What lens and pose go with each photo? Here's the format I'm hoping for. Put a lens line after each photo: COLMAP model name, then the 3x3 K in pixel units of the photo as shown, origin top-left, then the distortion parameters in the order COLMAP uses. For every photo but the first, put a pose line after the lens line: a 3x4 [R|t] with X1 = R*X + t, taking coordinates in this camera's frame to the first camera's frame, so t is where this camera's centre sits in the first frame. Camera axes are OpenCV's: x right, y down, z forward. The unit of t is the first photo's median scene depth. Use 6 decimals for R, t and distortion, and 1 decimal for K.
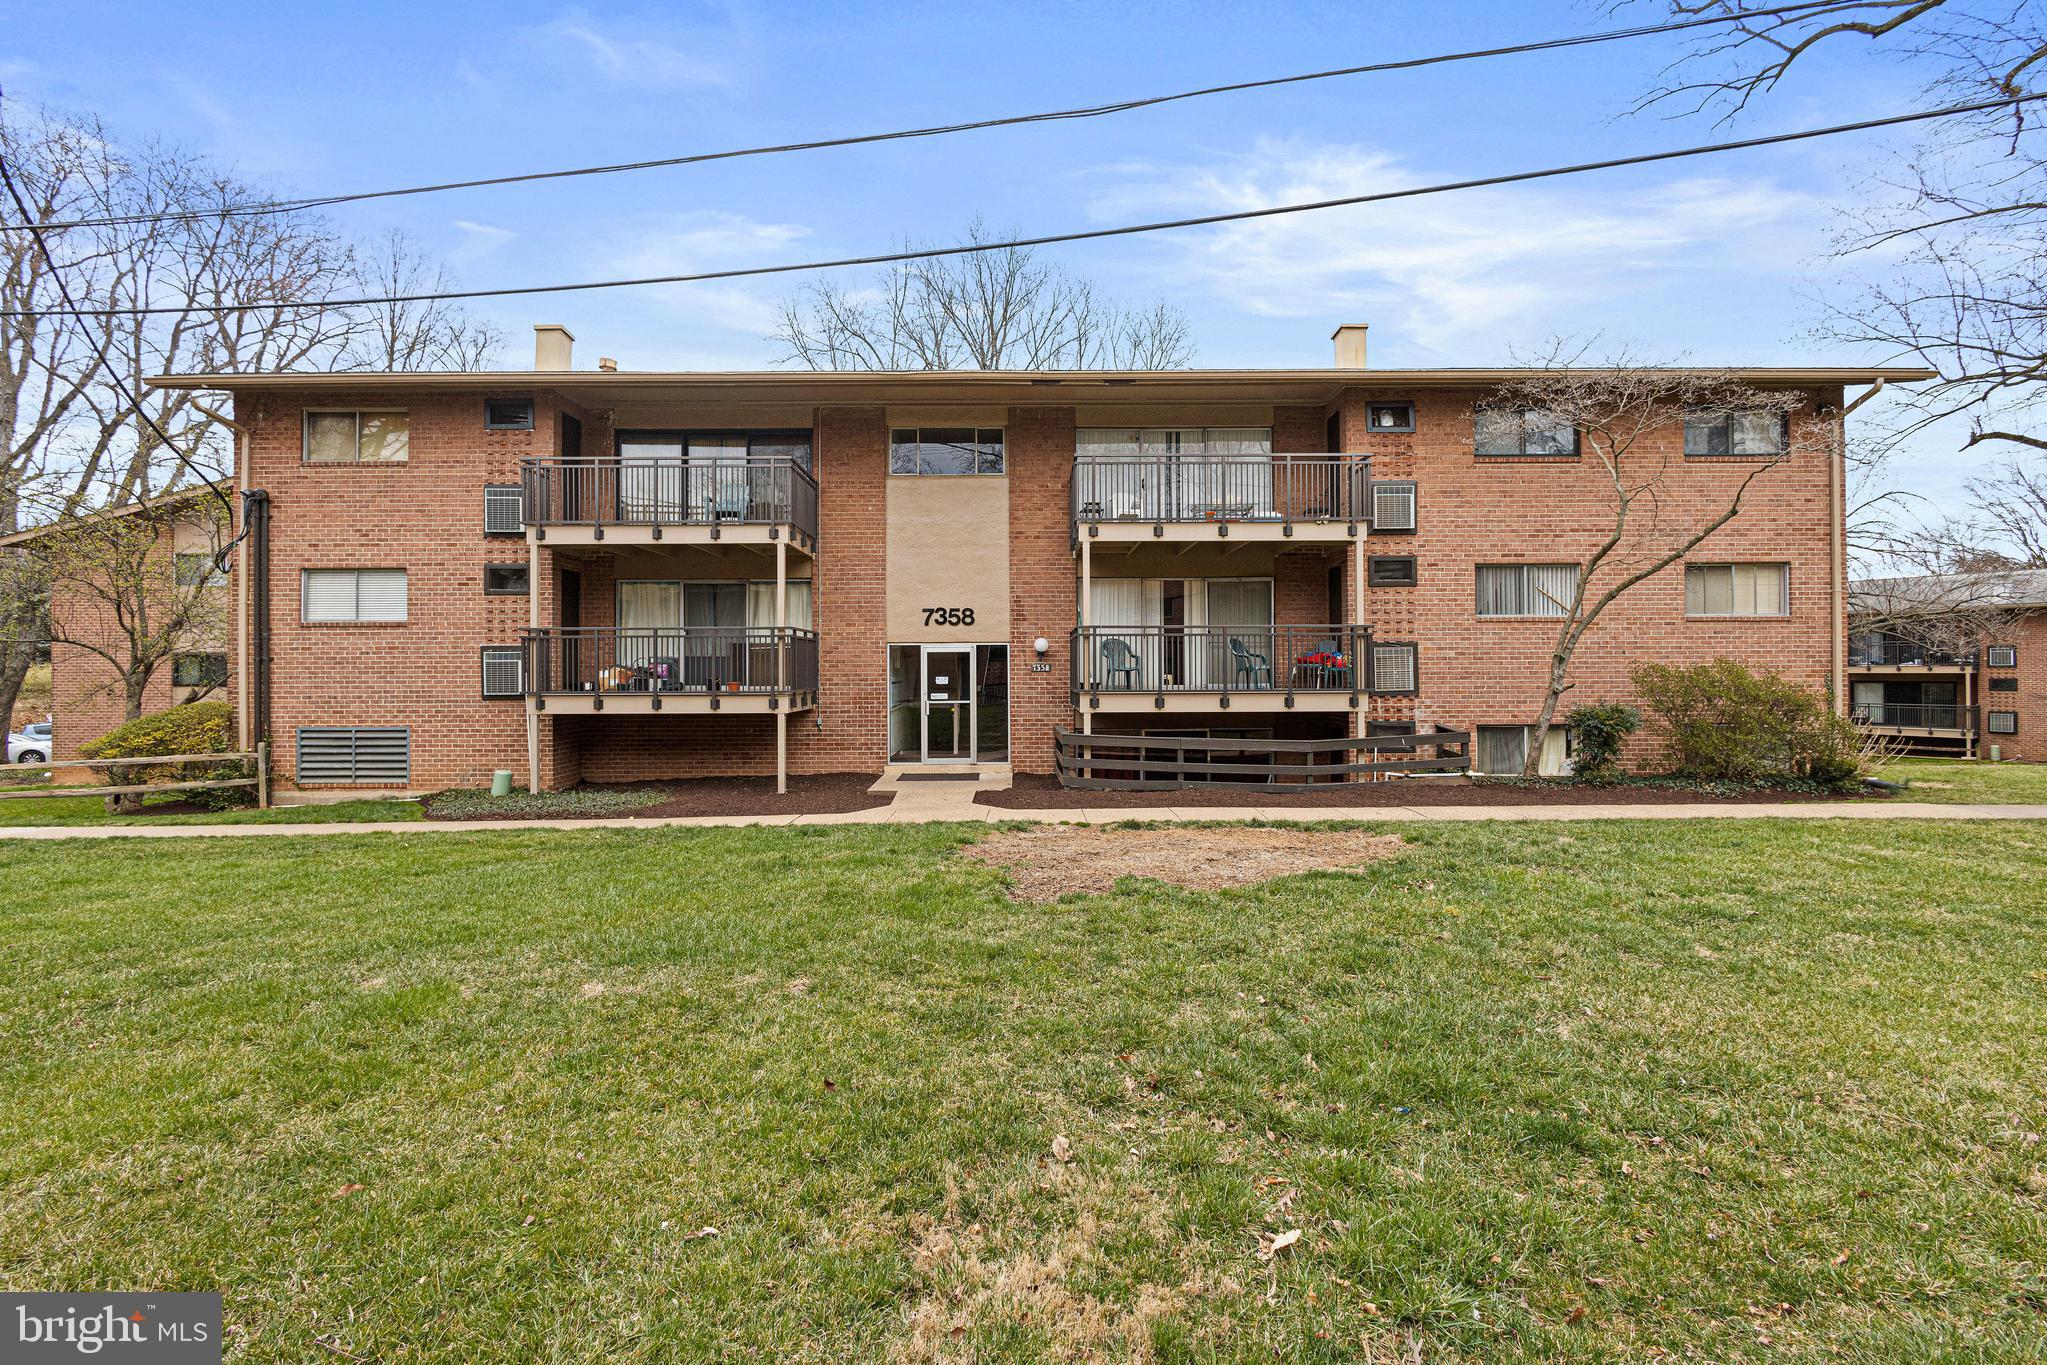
lens RADIAL K [[976.2, 0, 1104.5], [0, 976.2, 674.2], [0, 0, 1]] dist [0.001733, 0.000859]
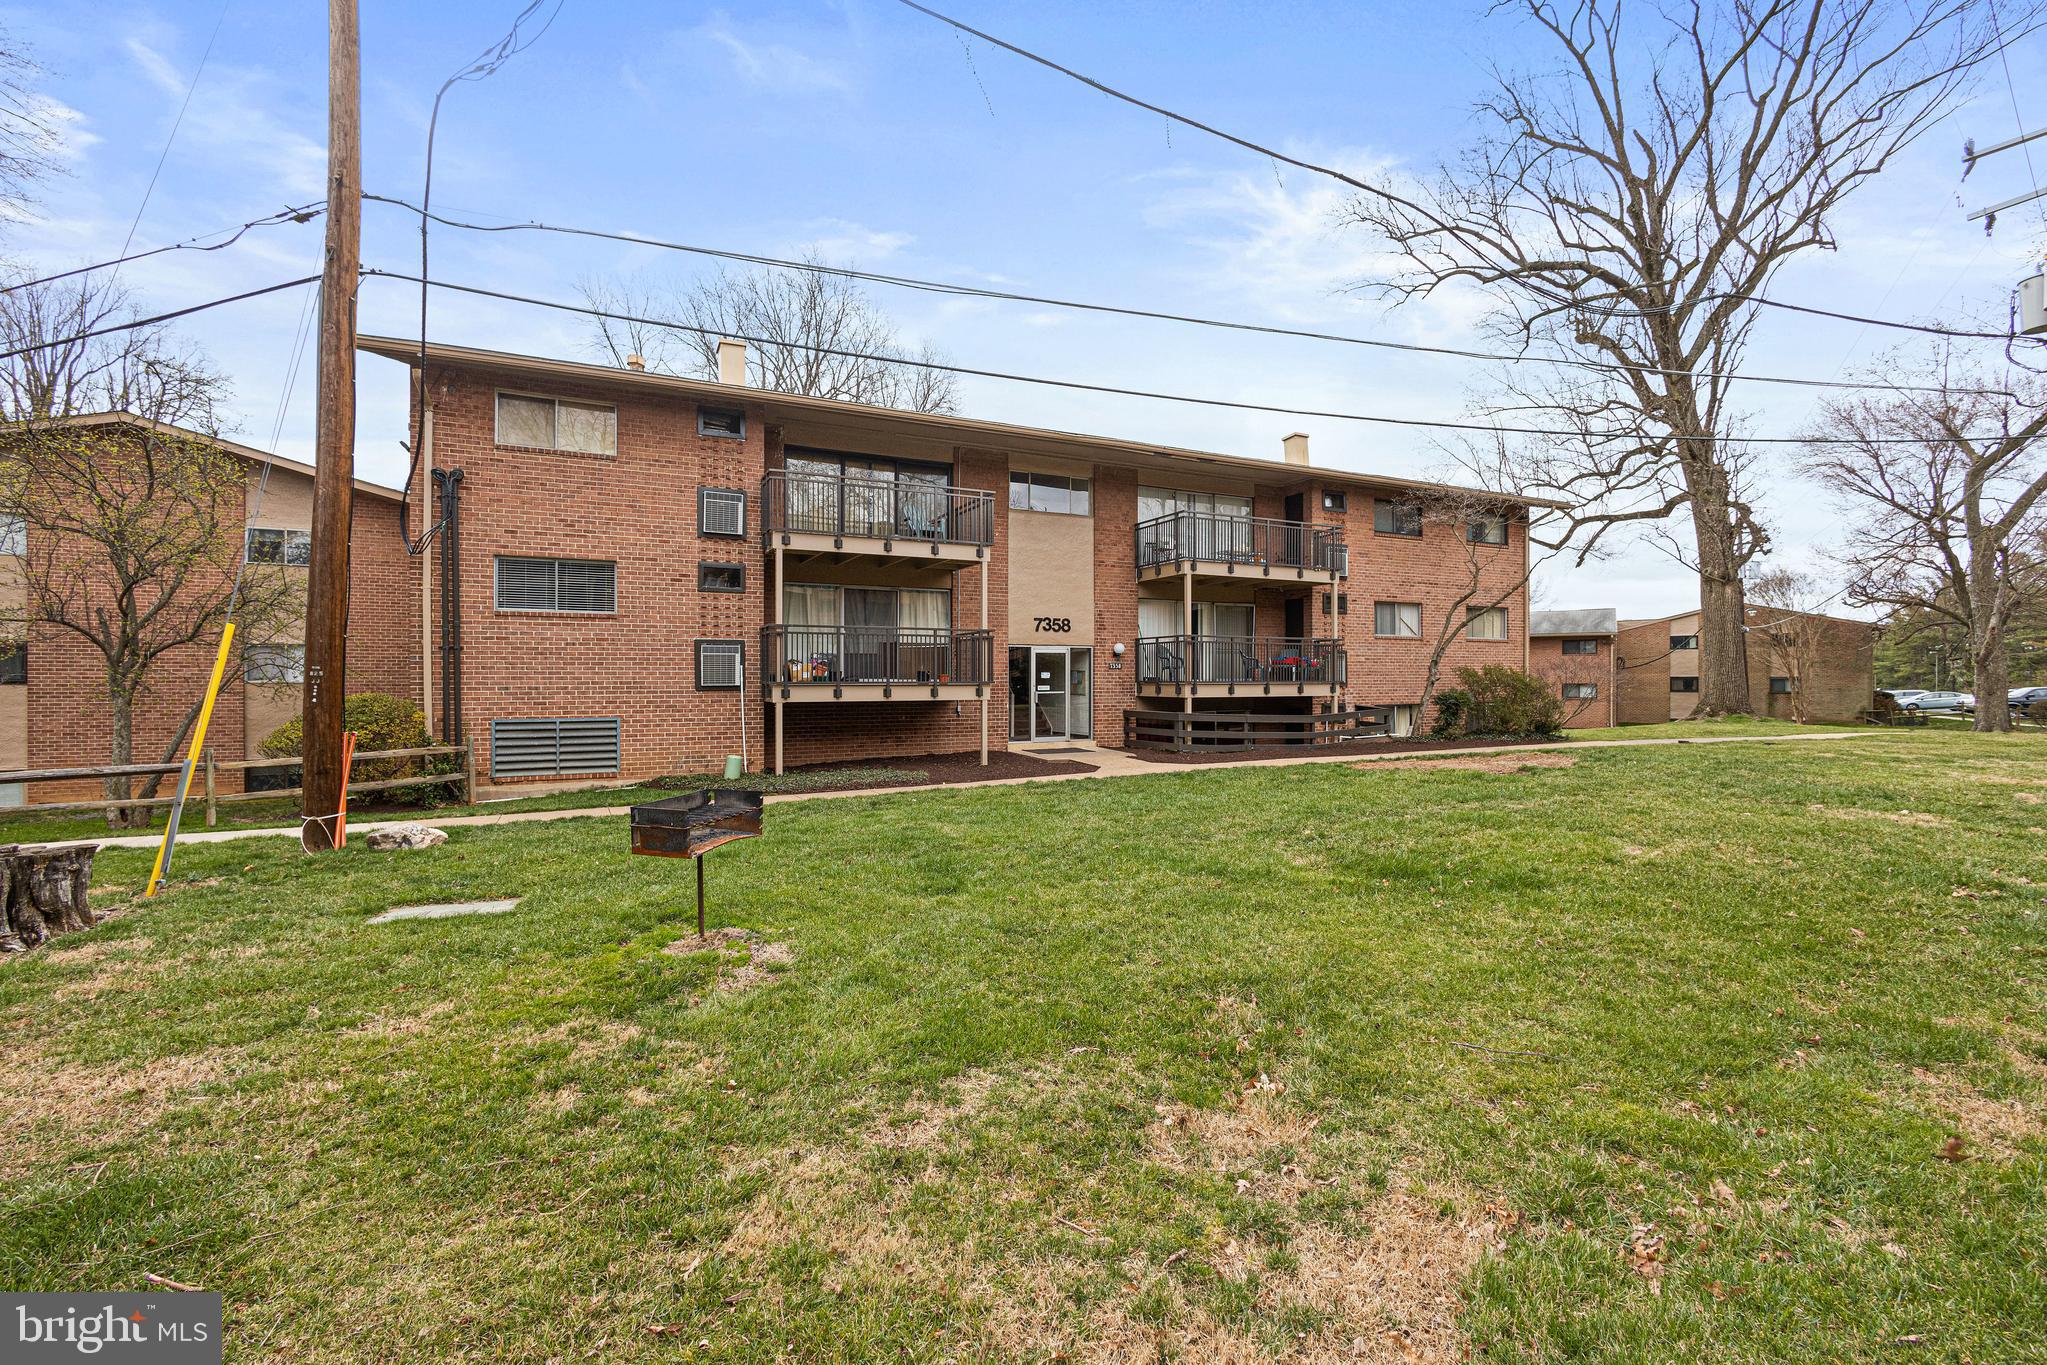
lens RADIAL K [[976.2, 0, 1028.1], [0, 976.2, 686.4], [0, 0, 1]] dist [0.001733, 0.000859]
pose [[0.878349, -0.000480, 0.478021, -0.823198], [-0.000663, 0.999997, 0.002223, 0.019266], [-0.478020, -0.002270, 0.878346, -0.098749]]
